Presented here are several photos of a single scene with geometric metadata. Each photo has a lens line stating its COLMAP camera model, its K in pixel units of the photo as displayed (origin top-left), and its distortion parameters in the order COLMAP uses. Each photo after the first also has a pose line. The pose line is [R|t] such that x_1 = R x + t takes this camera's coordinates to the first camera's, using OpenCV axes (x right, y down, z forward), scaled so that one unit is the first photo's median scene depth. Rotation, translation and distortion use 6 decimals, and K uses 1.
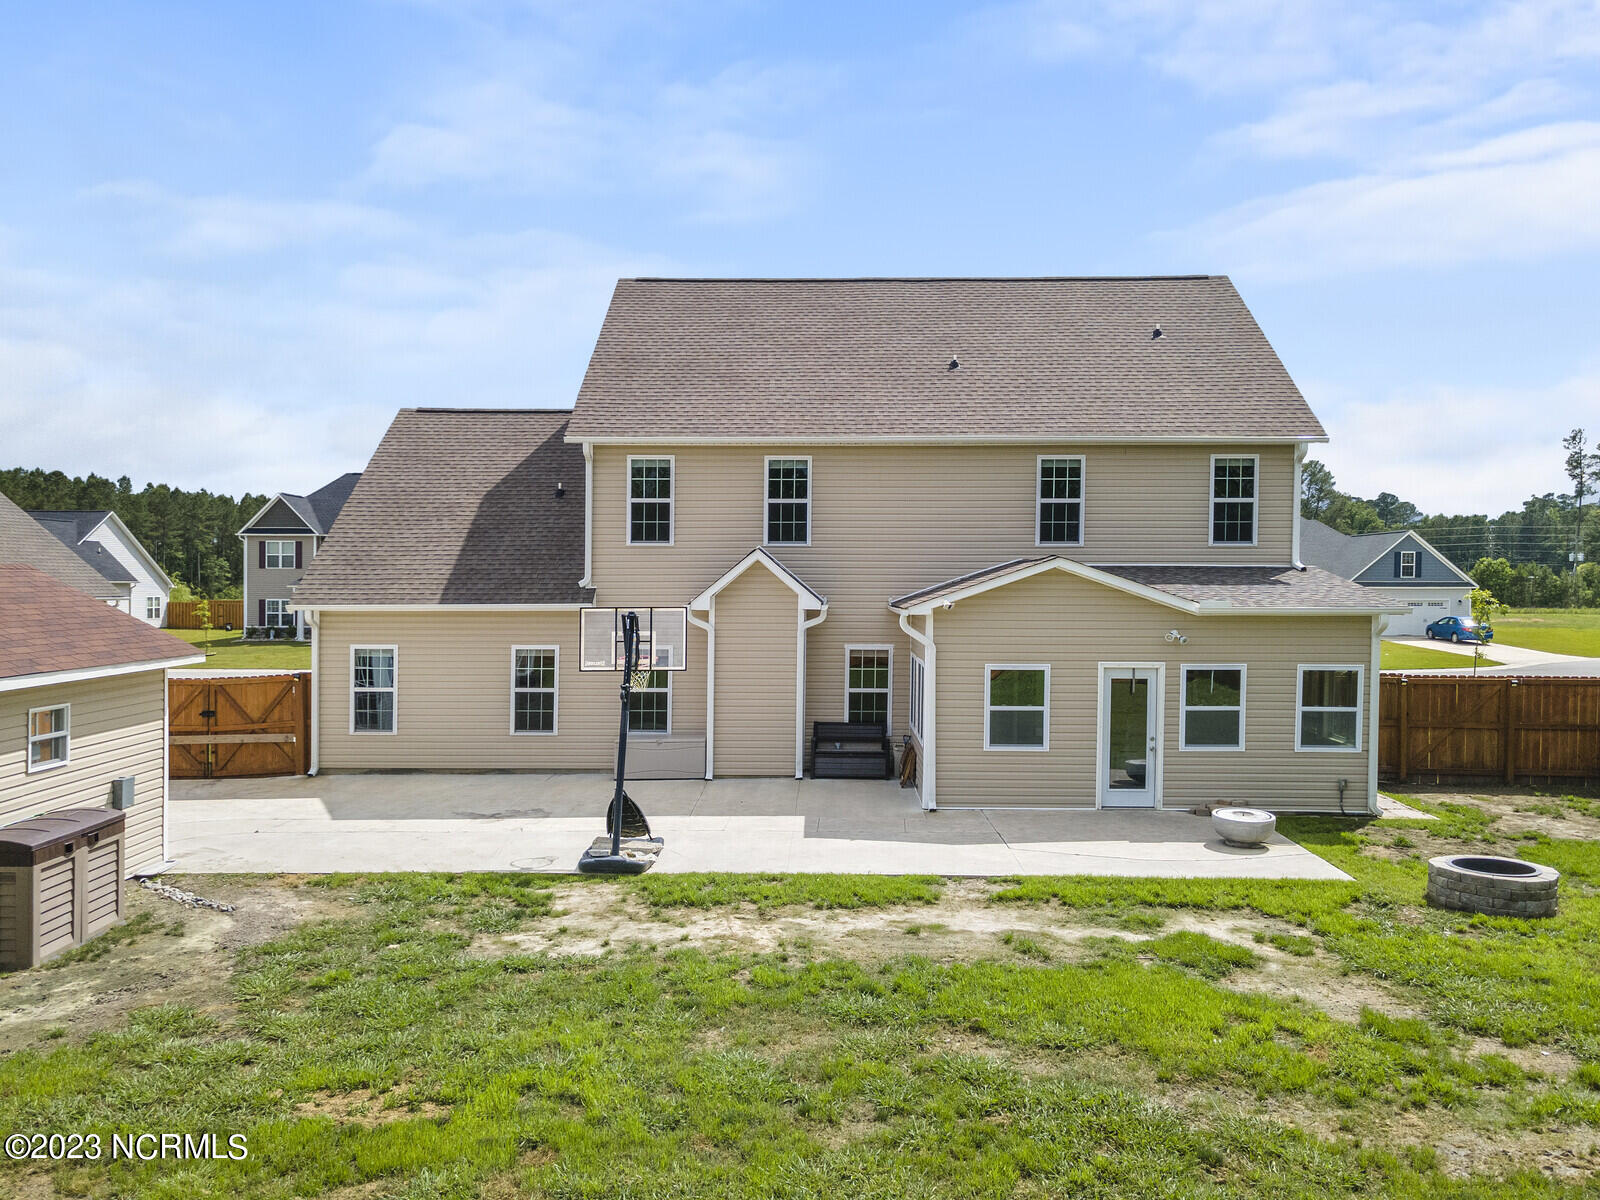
lens RADIAL K [[1175.4, 0, 817.3], [0, 1175.4, 628.8], [0, 0, 1]] dist [0.053102, -0.001992]
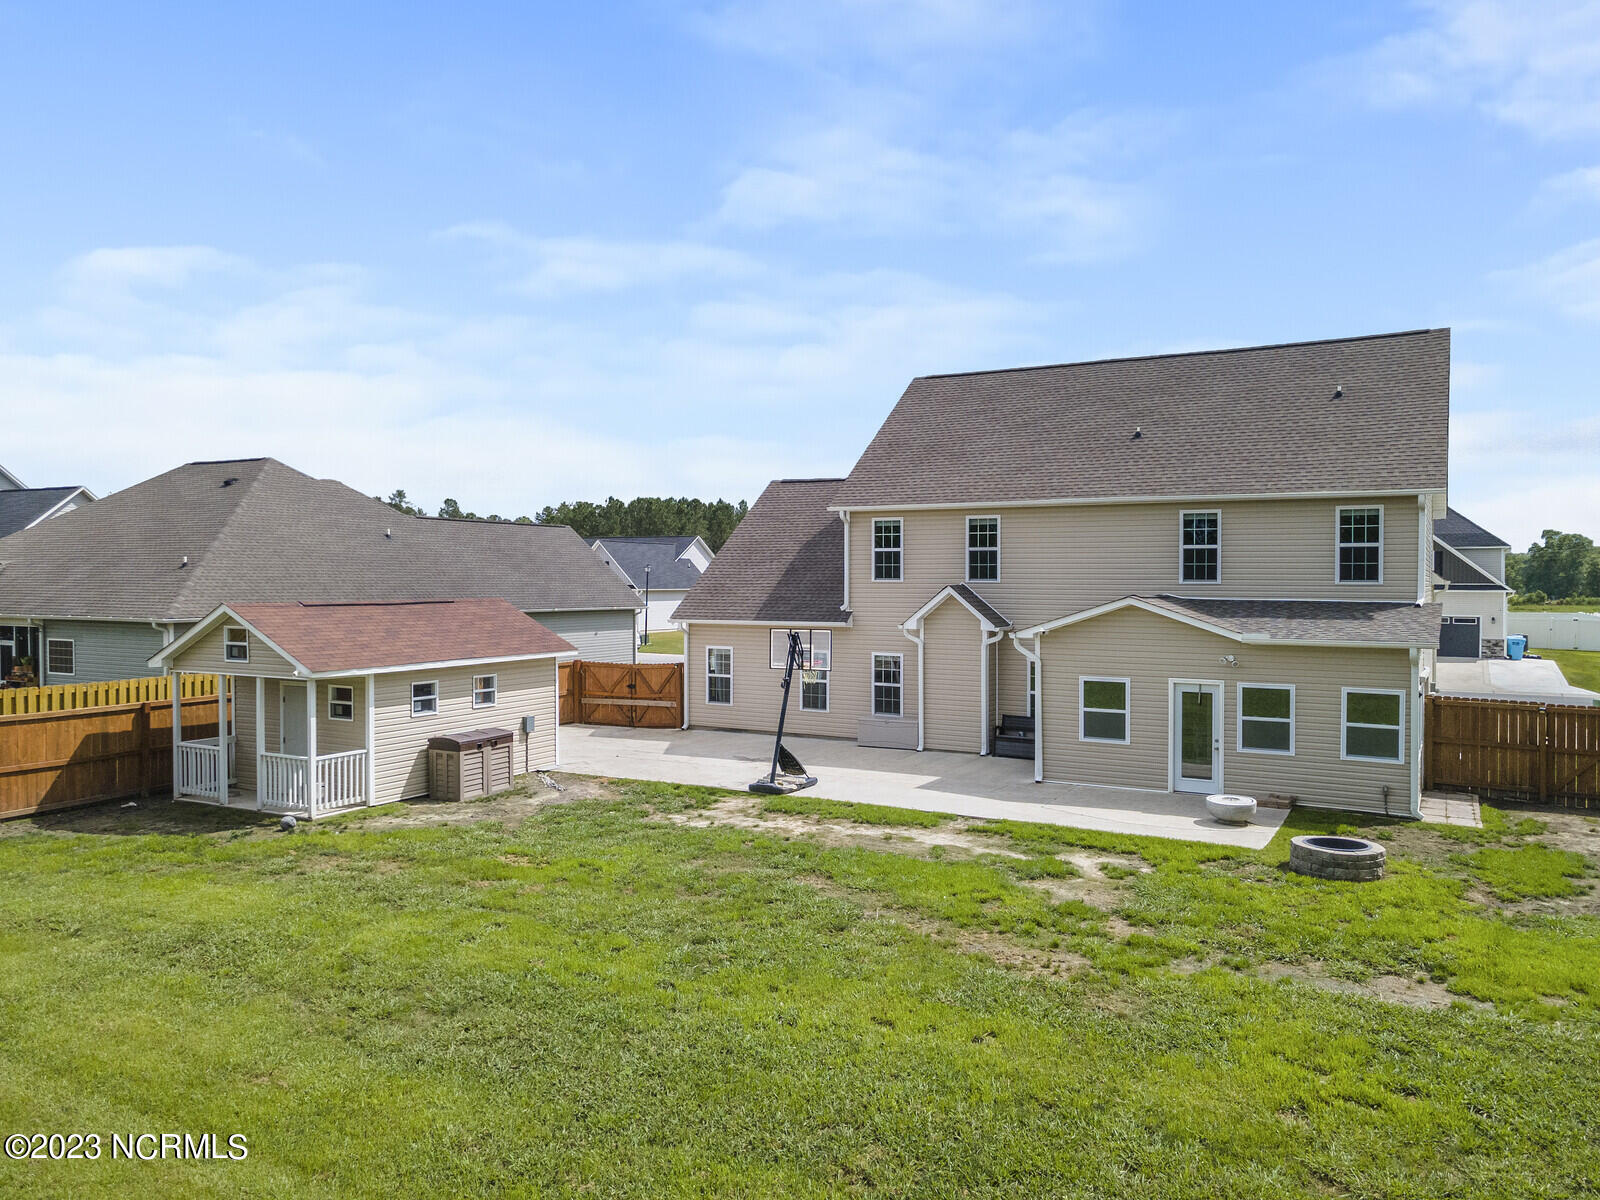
lens RADIAL K [[1136.8, 0, 849.9], [0, 1136.8, 656.8], [0, 0, 1]] dist [0.040623, 0.000610]
pose [[0.900286, 0.035622, -0.433839, 0.458144], [-0.025059, 0.999234, 0.030044, -0.023428], [0.434577, -0.016177, 0.900489, -0.269314]]
